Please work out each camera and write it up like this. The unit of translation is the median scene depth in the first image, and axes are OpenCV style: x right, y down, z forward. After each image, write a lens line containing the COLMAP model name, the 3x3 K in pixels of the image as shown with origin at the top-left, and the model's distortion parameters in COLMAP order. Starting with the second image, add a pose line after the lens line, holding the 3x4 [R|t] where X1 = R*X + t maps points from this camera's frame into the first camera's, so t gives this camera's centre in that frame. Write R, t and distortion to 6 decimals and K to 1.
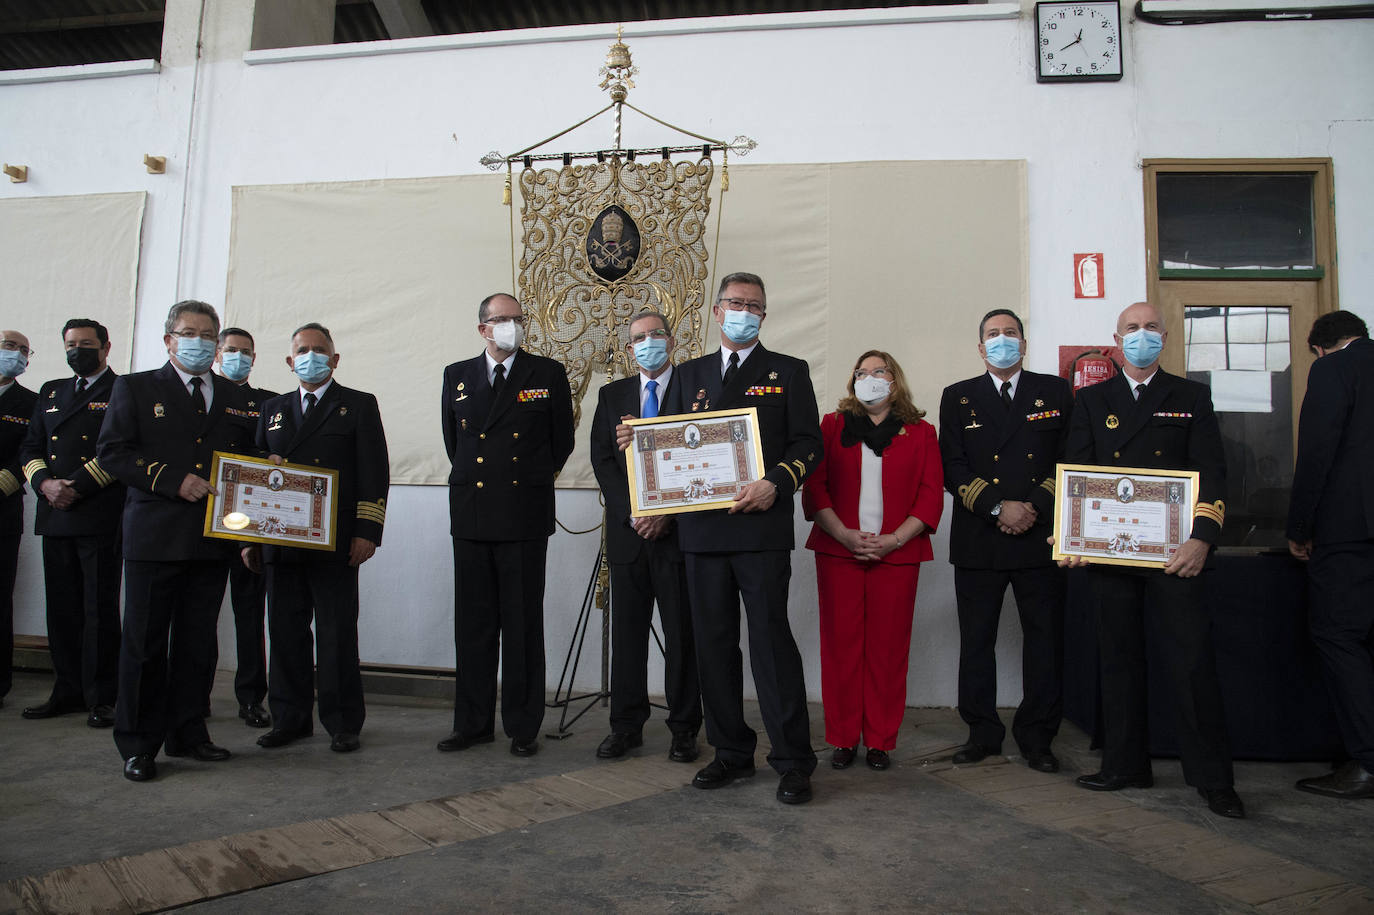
lens RADIAL K [[948.2, 0, 721.8], [0, 948.2, 452.1], [0, 0, 1]] dist [-0.106914, 0.055744]
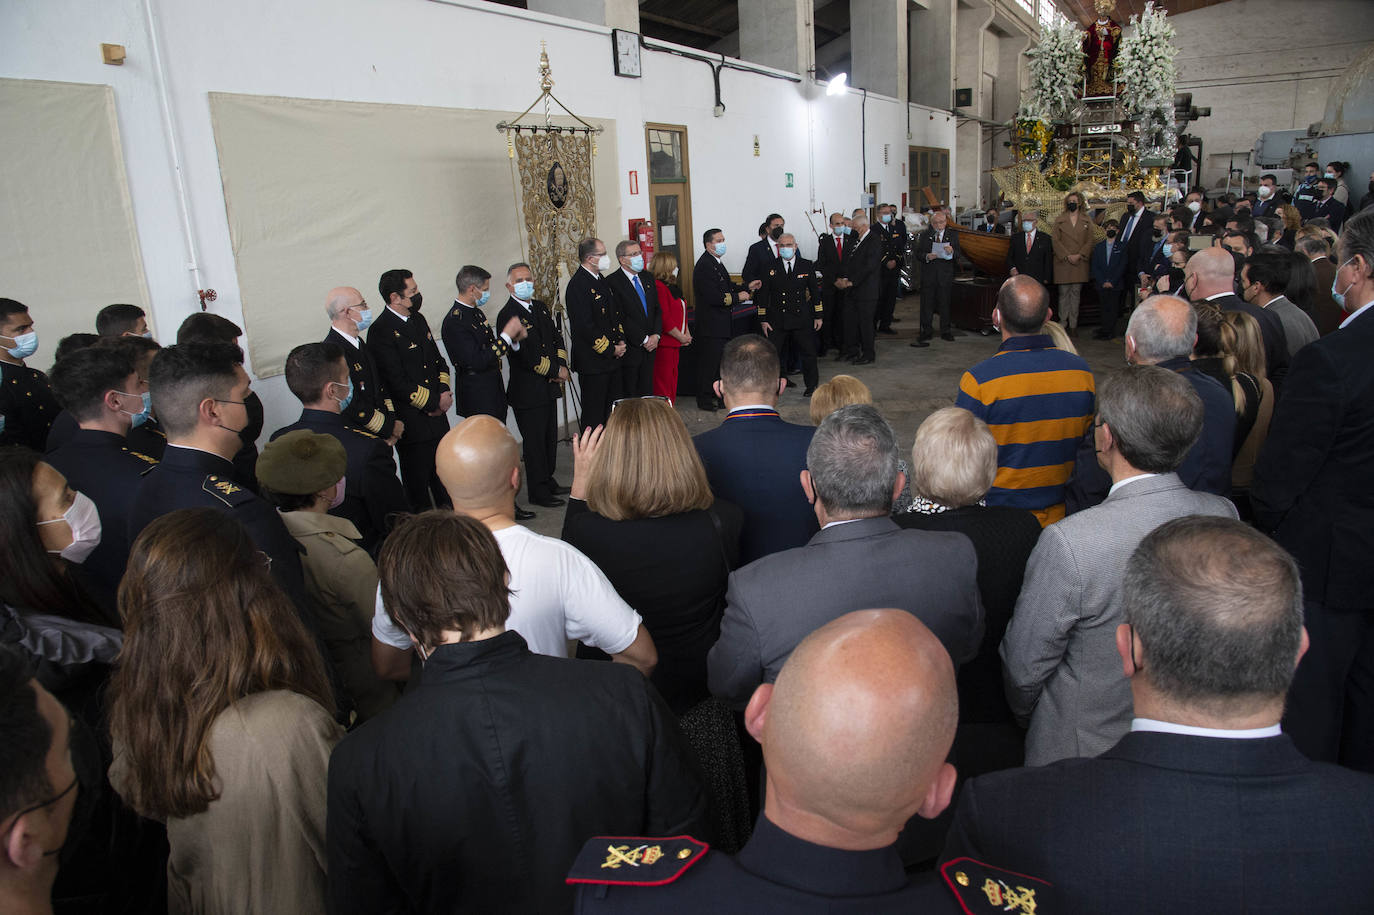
lens RADIAL K [[961.9, 0, 687.0], [0, 961.9, 457.5], [0, 0, 1]] dist [-0.093937, 0.070238]
pose [[0.346301, -0.289506, 0.892335, -1.713206], [-0.011051, 0.949867, 0.312460, -0.296123], [-0.938058, -0.118067, 0.325740, 0.163613]]
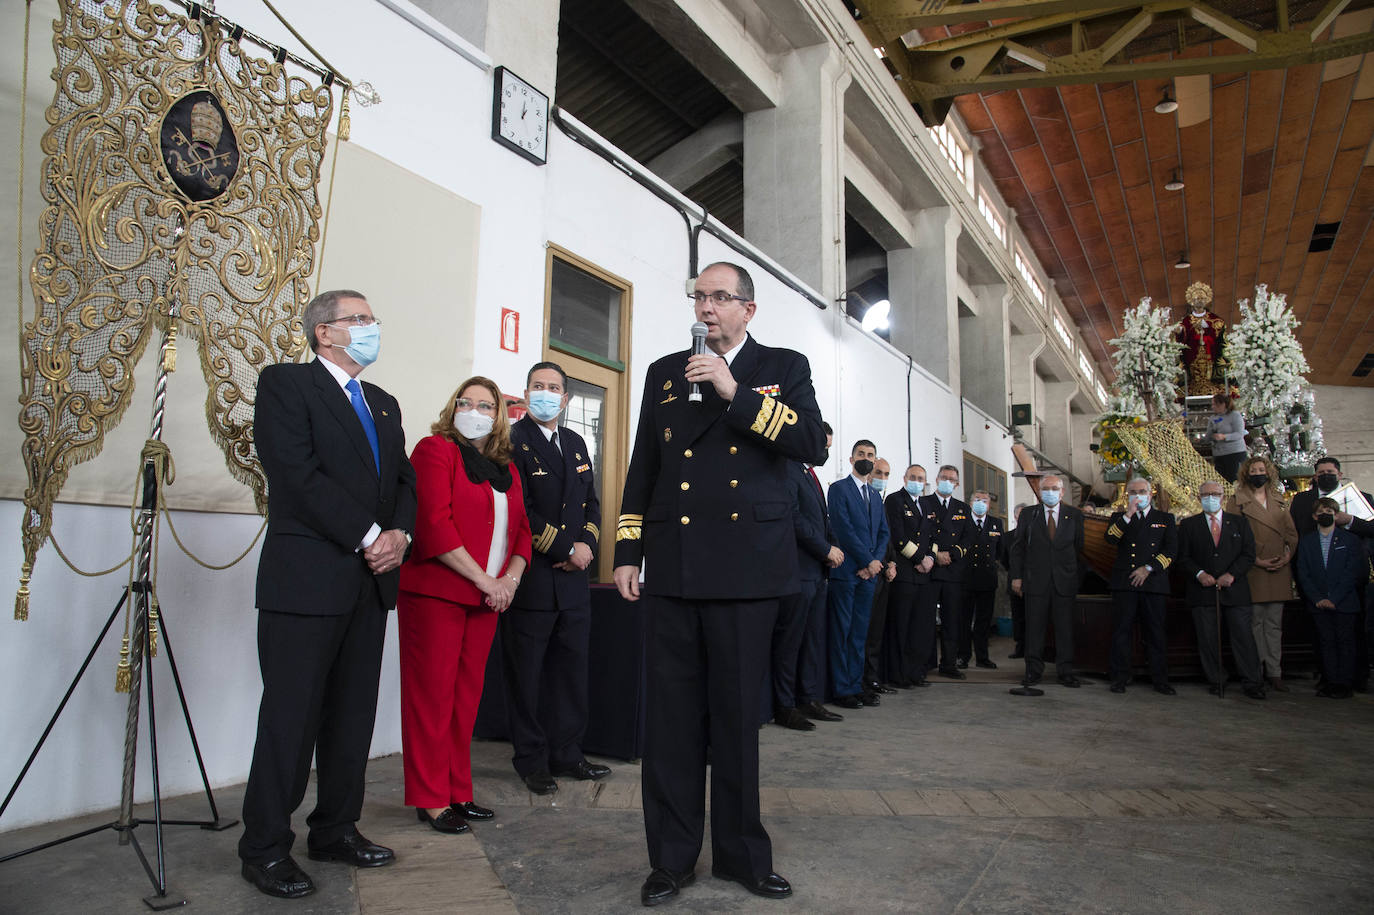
lens RADIAL K [[941.8, 0, 679.9], [0, 941.8, 456.7], [0, 0, 1]] dist [-0.111136, 0.066376]
pose [[0.383519, 0.095742, 0.918557, -0.565047], [-0.079959, 0.994319, -0.070254, 0.019593], [-0.920065, -0.046504, 0.388996, 0.417528]]
